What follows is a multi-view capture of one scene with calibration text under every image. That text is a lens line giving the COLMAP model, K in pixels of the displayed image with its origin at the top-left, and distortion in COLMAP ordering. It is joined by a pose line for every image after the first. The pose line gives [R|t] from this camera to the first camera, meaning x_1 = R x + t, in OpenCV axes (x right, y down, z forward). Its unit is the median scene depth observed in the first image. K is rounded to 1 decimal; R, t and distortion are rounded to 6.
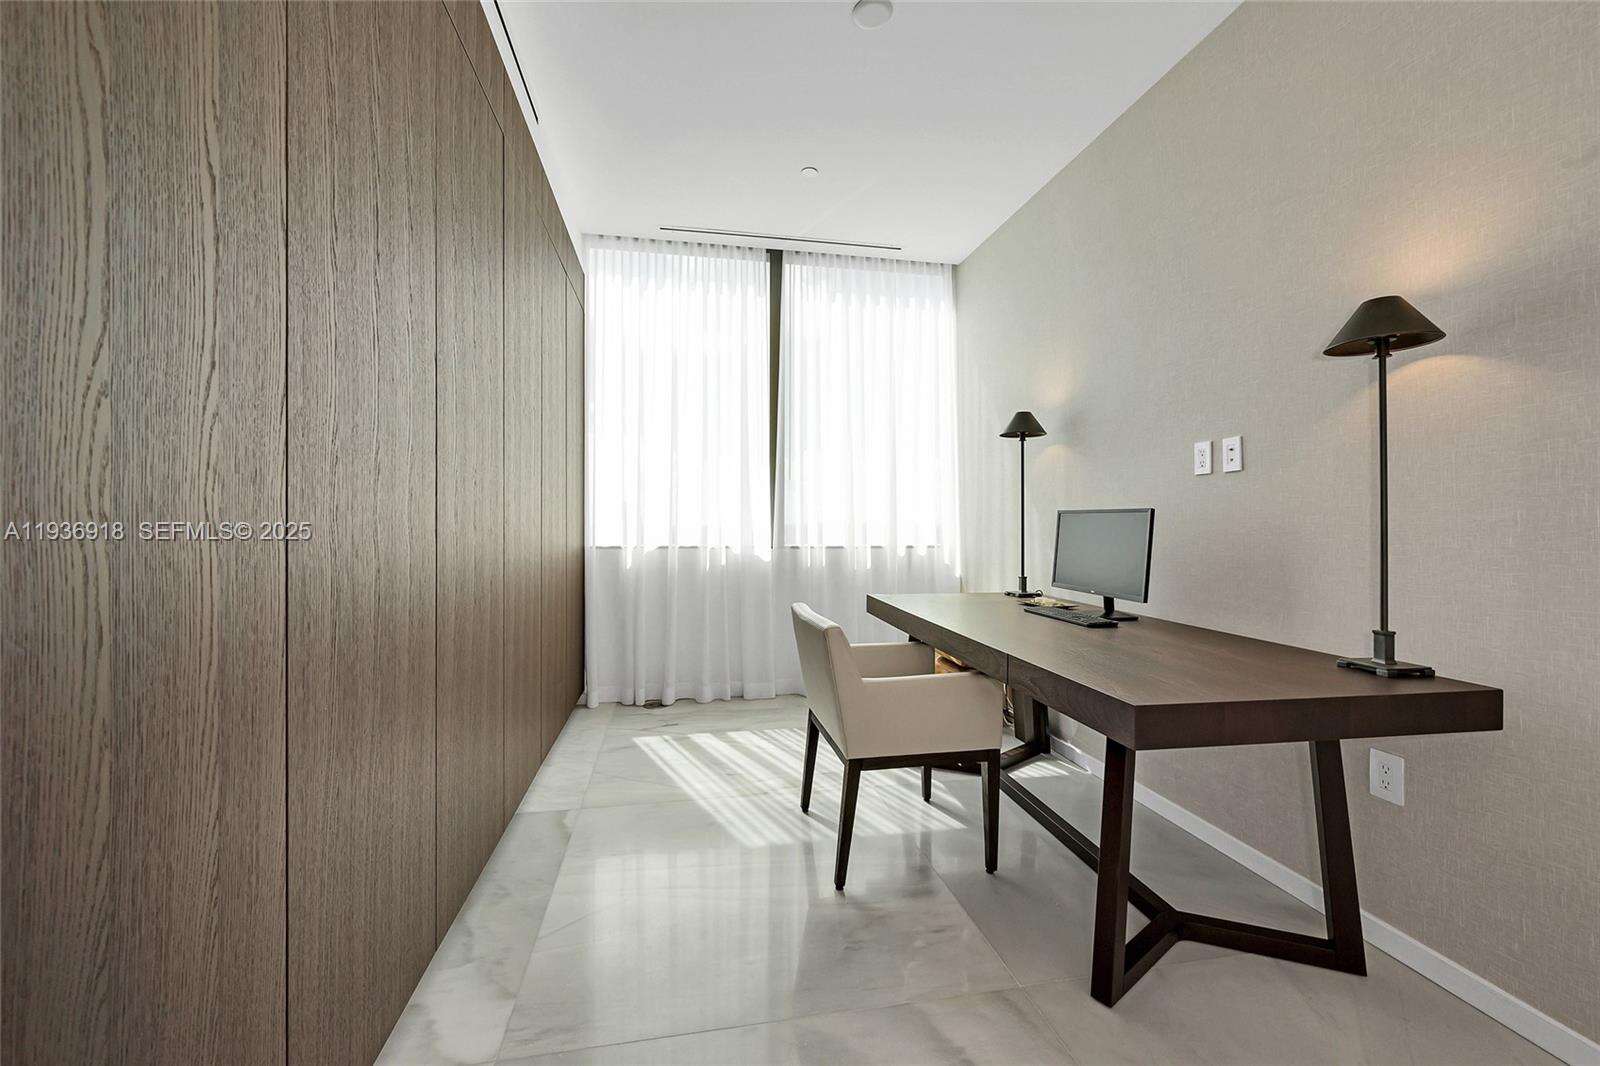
lens RADIAL K [[627.5, 0, 800.4], [0, 627.5, 531.0], [0, 0, 1]] dist [-0.002501, 0.000253]
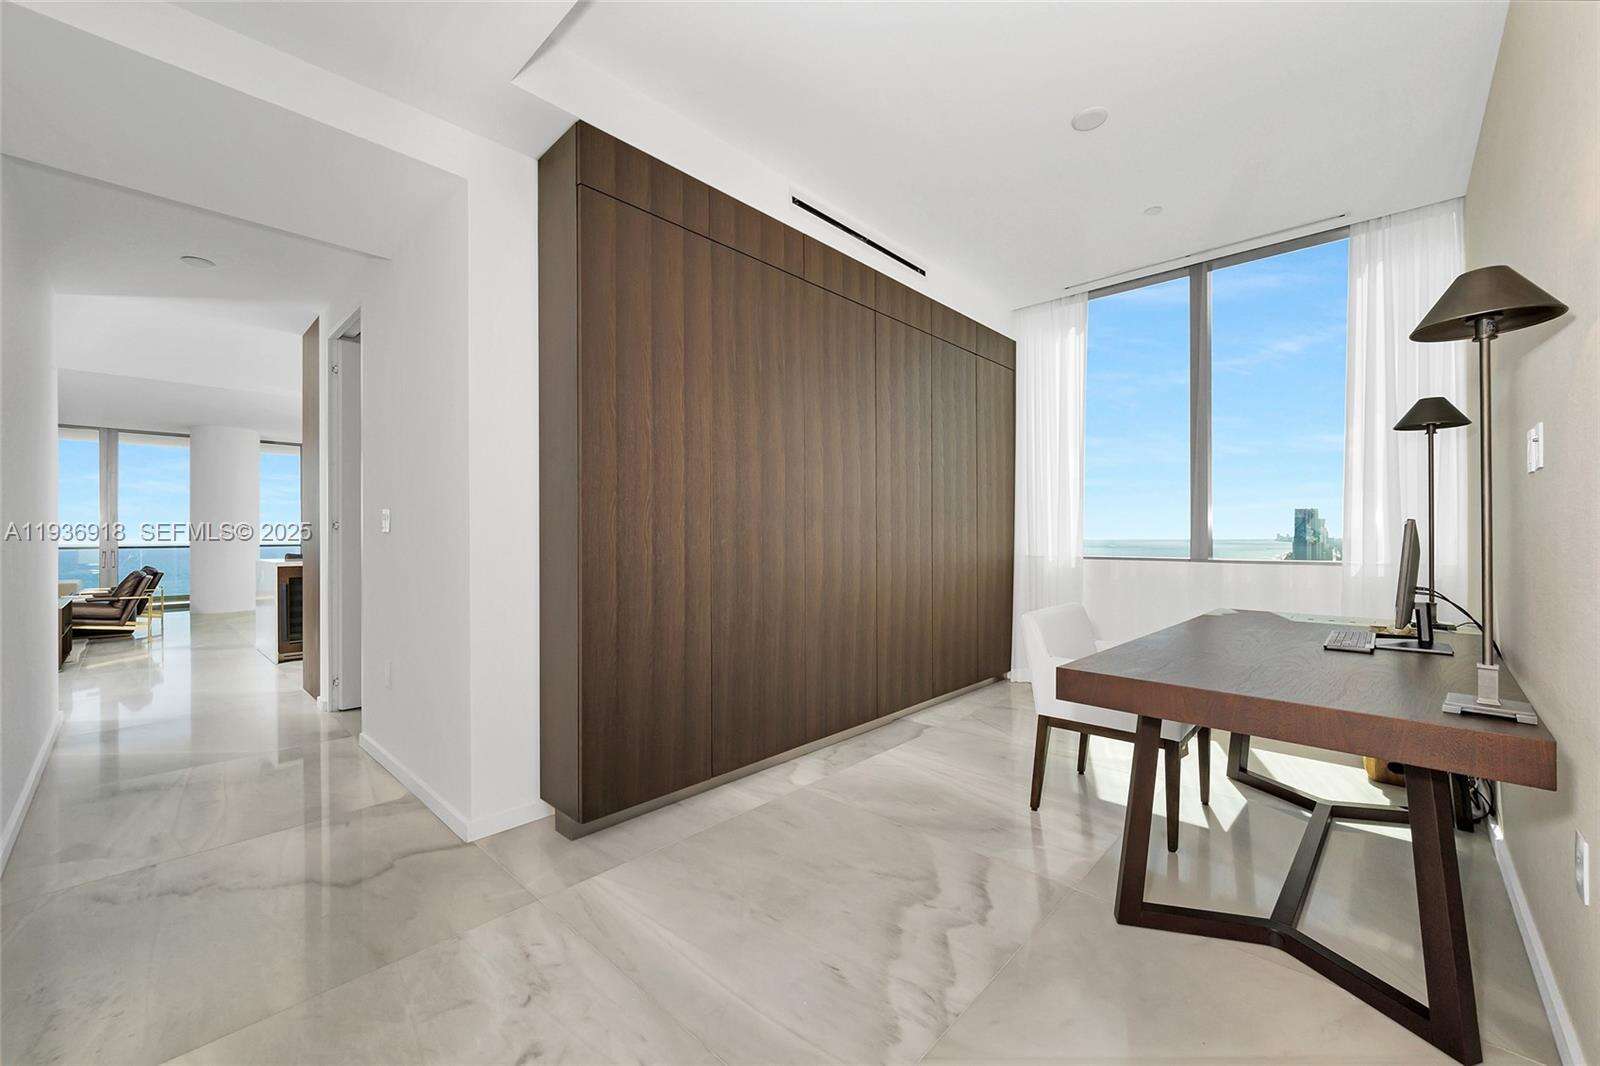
lens RADIAL K [[627.5, 0, 800.4], [0, 627.5, 531.0], [0, 0, 1]] dist [-0.002501, 0.000253]
pose [[0.586600, -0.003324, -0.809870, 0.612537], [-0.013654, 0.999809, -0.013993, 0.003872], [0.809762, 0.019266, 0.586442, -0.132215]]
